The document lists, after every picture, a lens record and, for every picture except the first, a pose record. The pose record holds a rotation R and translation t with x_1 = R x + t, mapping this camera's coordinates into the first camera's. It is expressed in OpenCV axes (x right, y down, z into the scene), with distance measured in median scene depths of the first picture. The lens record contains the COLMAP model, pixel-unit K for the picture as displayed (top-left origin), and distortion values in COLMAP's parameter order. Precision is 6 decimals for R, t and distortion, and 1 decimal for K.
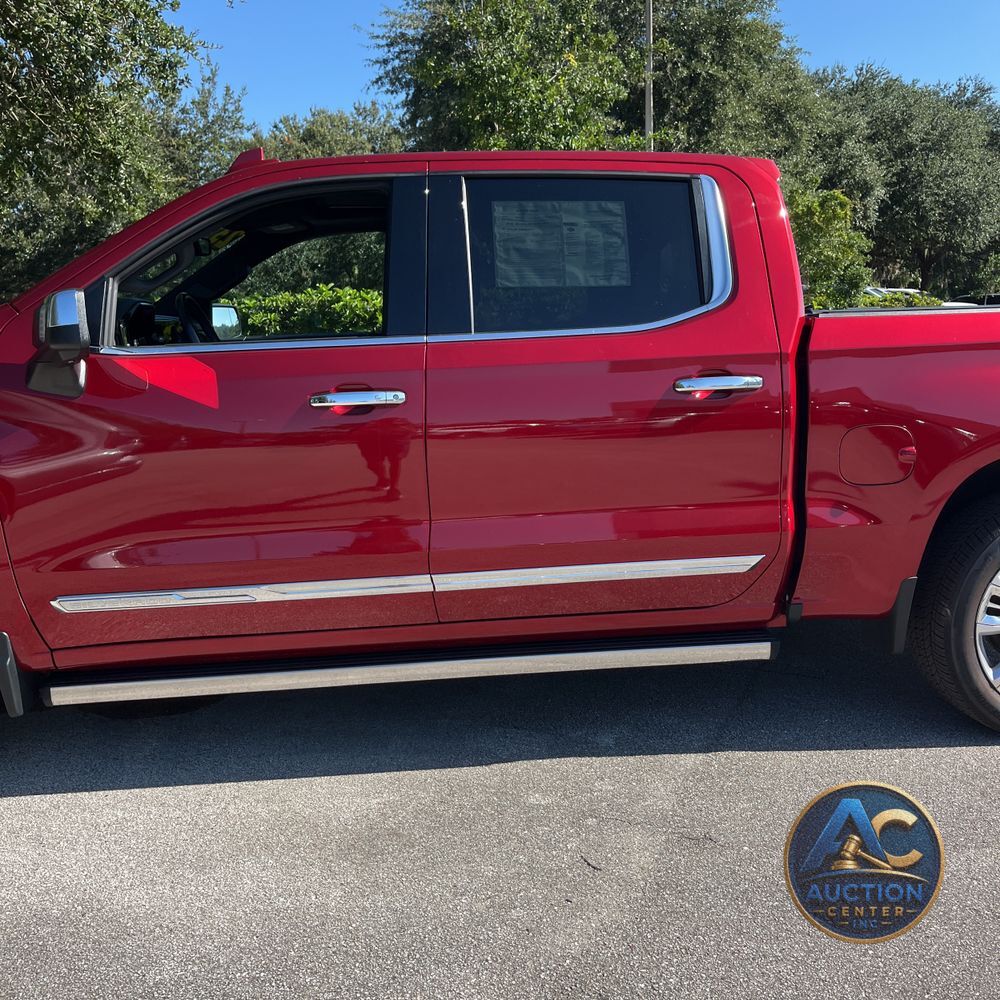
lens RADIAL K [[1008.7, 0, 500.0], [0, 1008.7, 500.0], [0, 0, 1]] dist [0.029227, -0.015126]
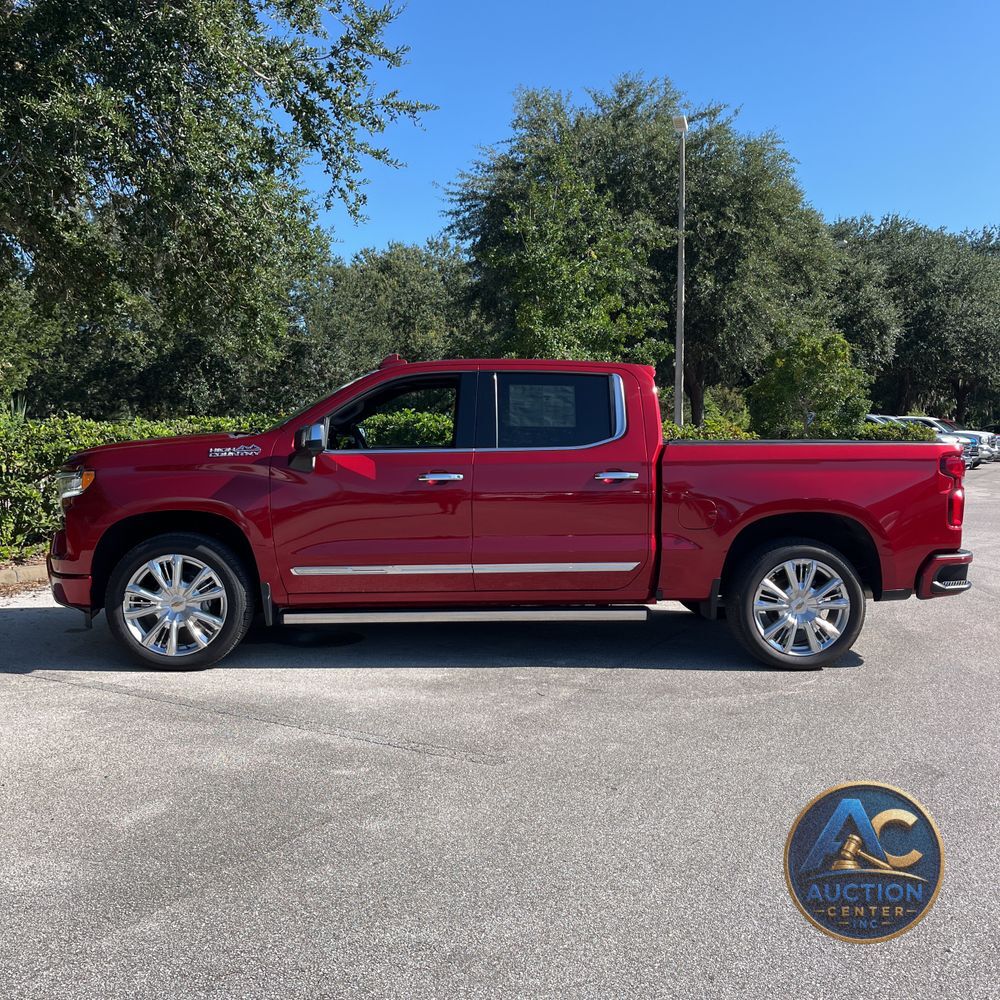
lens RADIAL K [[1008.7, 0, 500.0], [0, 1008.7, 500.0], [0, 0, 1]] dist [0.029227, -0.015126]
pose [[0.997953, 0.031476, -0.055662, 0.088125], [-0.037354, 0.993456, -0.107932, 0.147324], [0.051901, 0.109791, 0.992599, -0.936144]]
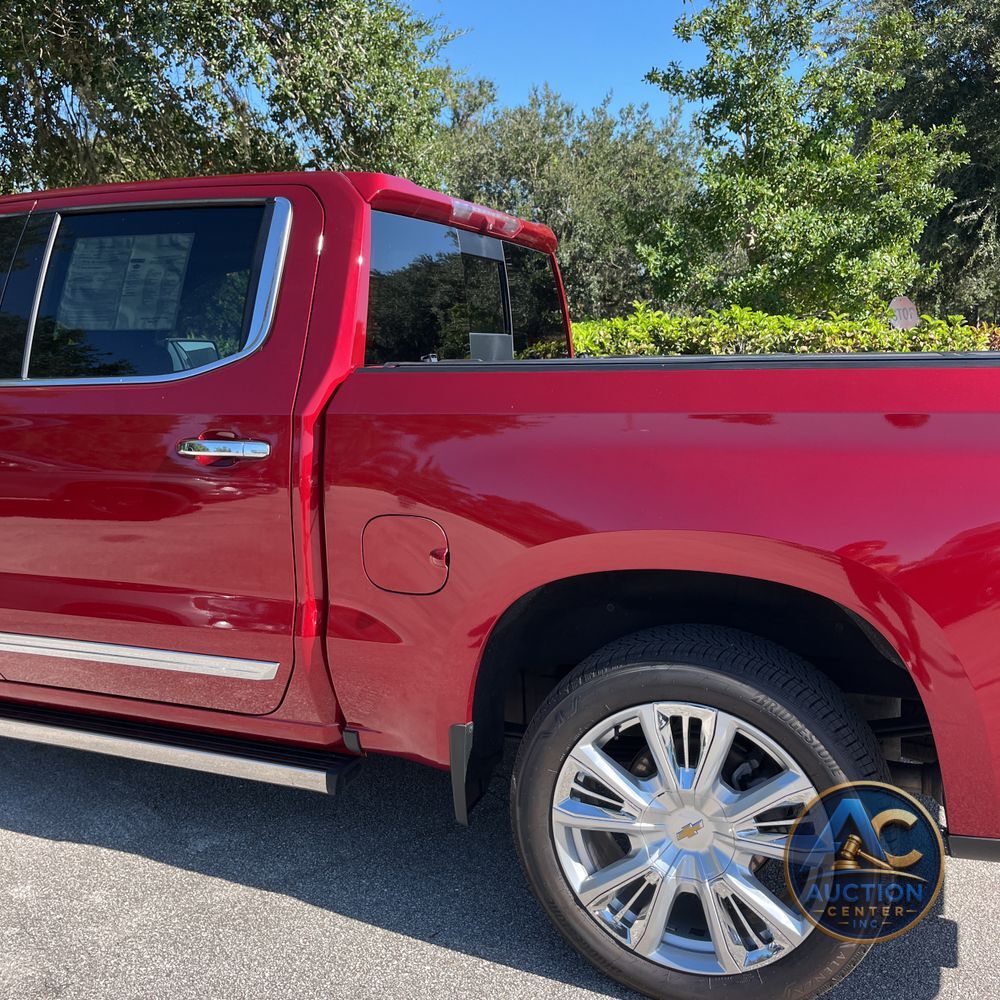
lens RADIAL K [[1008.7, 0, 500.0], [0, 1008.7, 500.0], [0, 0, 1]] dist [0.029227, -0.015126]
pose [[0.874841, 0.085452, -0.476813, 0.742072], [-0.098608, 0.995123, -0.002583, -0.084551], [0.474267, 0.049277, 0.879001, 0.346469]]
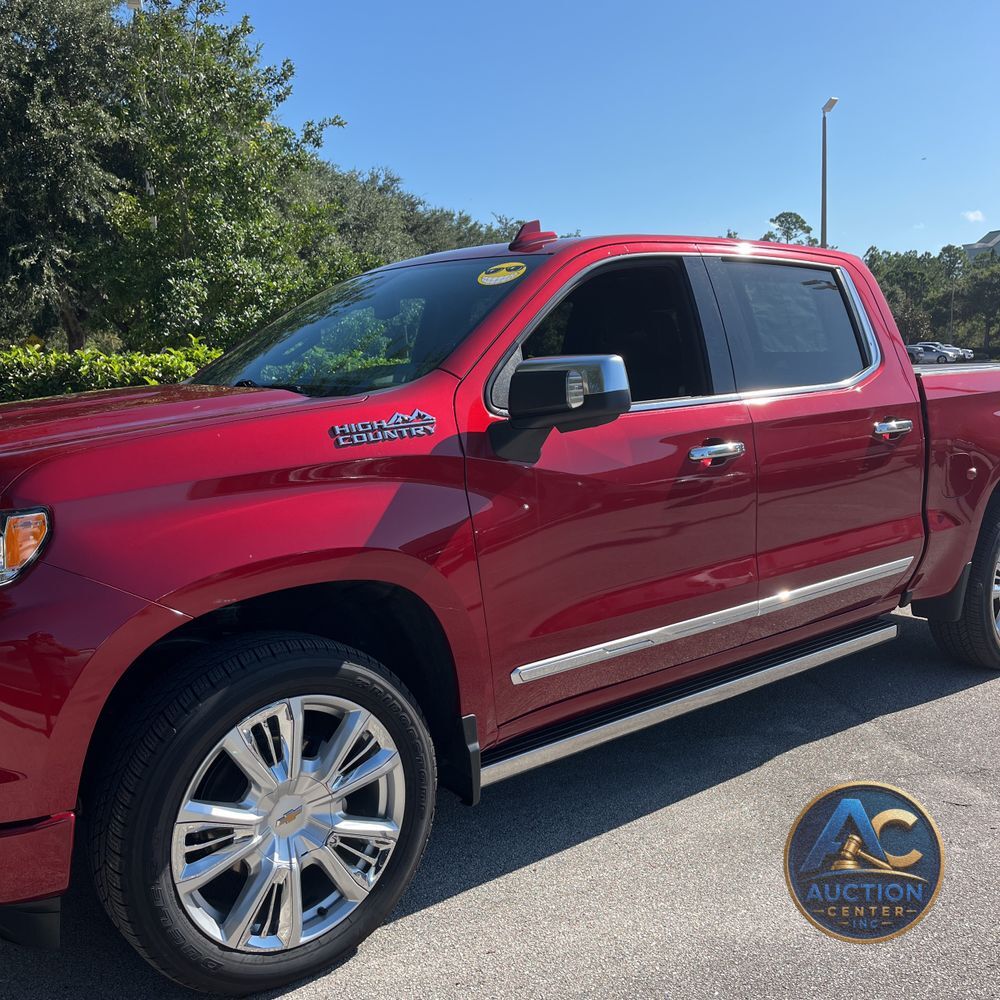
lens RADIAL K [[1008.7, 0, 500.0], [0, 1008.7, 500.0], [0, 0, 1]] dist [0.029227, -0.015126]
pose [[0.840801, -0.068676, 0.536971, -0.837349], [0.100118, 0.994536, -0.029572, -0.031091], [-0.532006, 0.078624, 0.843082, 0.162711]]
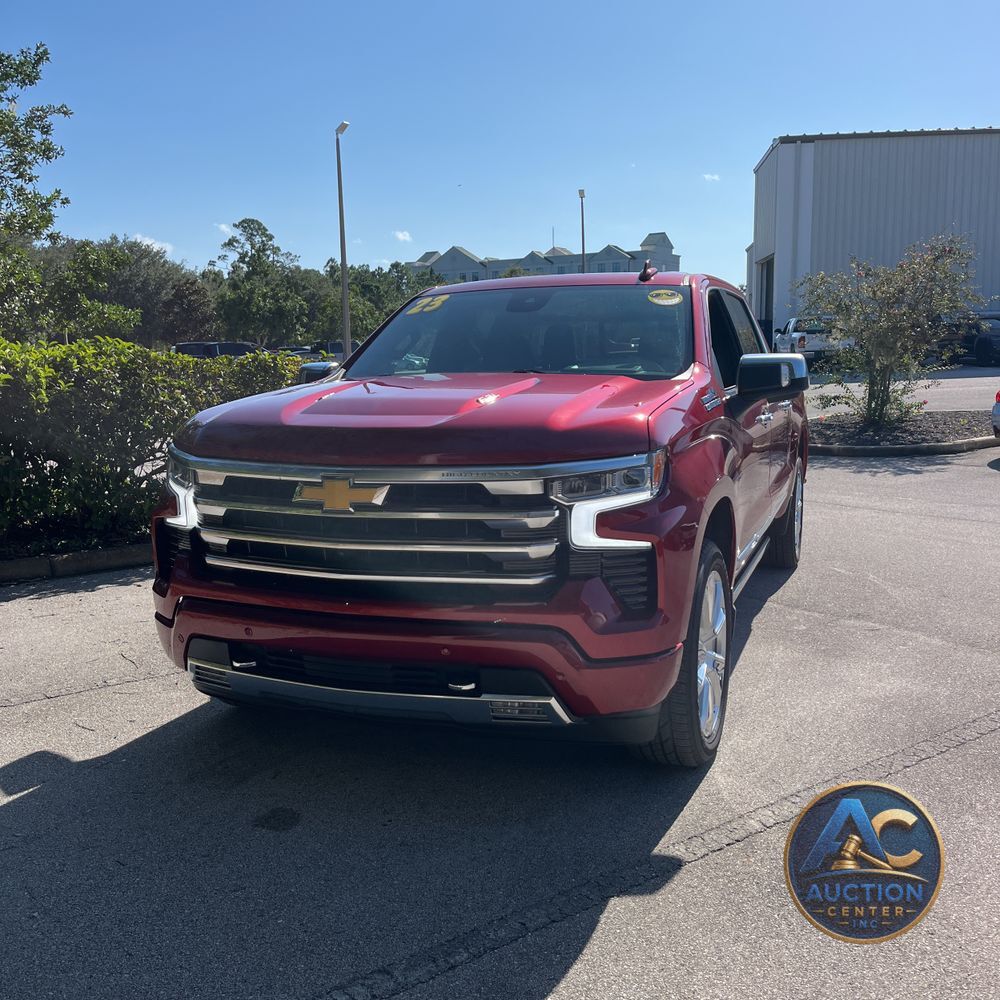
lens RADIAL K [[1008.7, 0, 500.0], [0, 1008.7, 500.0], [0, 0, 1]] dist [0.029227, -0.015126]
pose [[0.460466, -0.104069, 0.881556, -1.667069], [0.156550, 0.987058, 0.034753, -0.079750], [-0.873764, 0.122005, 0.470799, 0.523404]]
